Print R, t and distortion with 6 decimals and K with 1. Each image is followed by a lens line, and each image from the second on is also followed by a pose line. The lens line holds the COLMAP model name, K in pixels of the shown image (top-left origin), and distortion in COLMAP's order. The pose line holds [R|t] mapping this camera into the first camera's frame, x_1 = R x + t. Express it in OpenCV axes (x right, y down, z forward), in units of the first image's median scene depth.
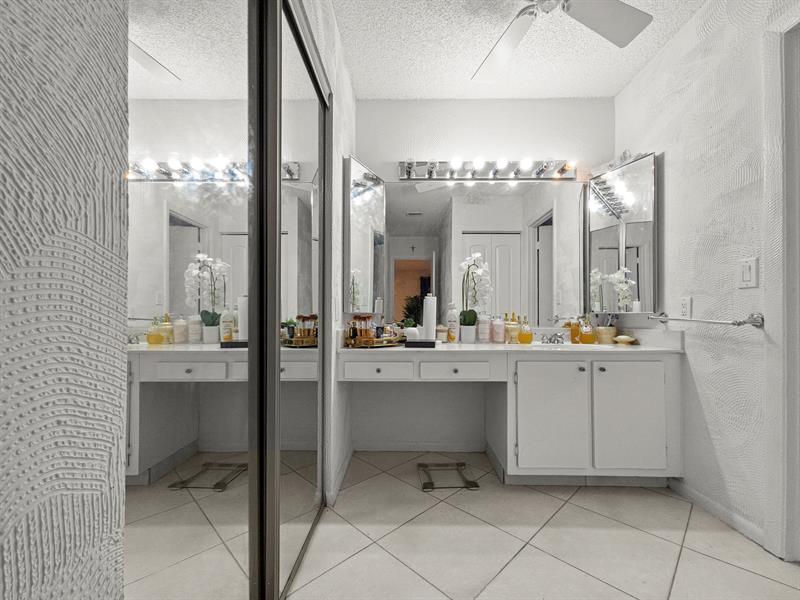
lens RADIAL K [[331.8, 0, 401.3], [0, 331.8, 315.5], [0, 0, 1]] dist [-0.000471, 0.000238]
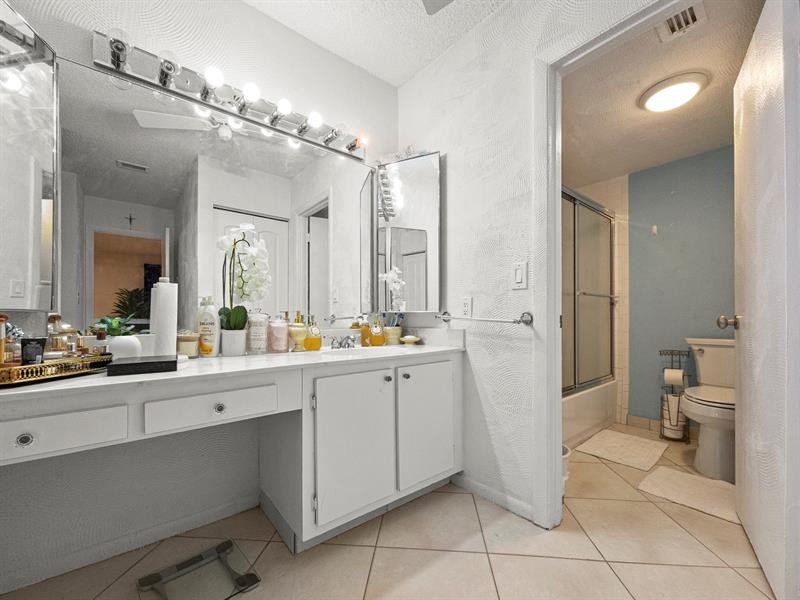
lens RADIAL K [[331.8, 0, 401.3], [0, 331.8, 315.5], [0, 0, 1]] dist [-0.000471, 0.000238]
pose [[0.754072, -0.000875, 0.656792, 0.016195], [0.001285, 0.999999, -0.000143, 0.002339], [-0.656791, 0.000952, 0.754072, 0.280518]]
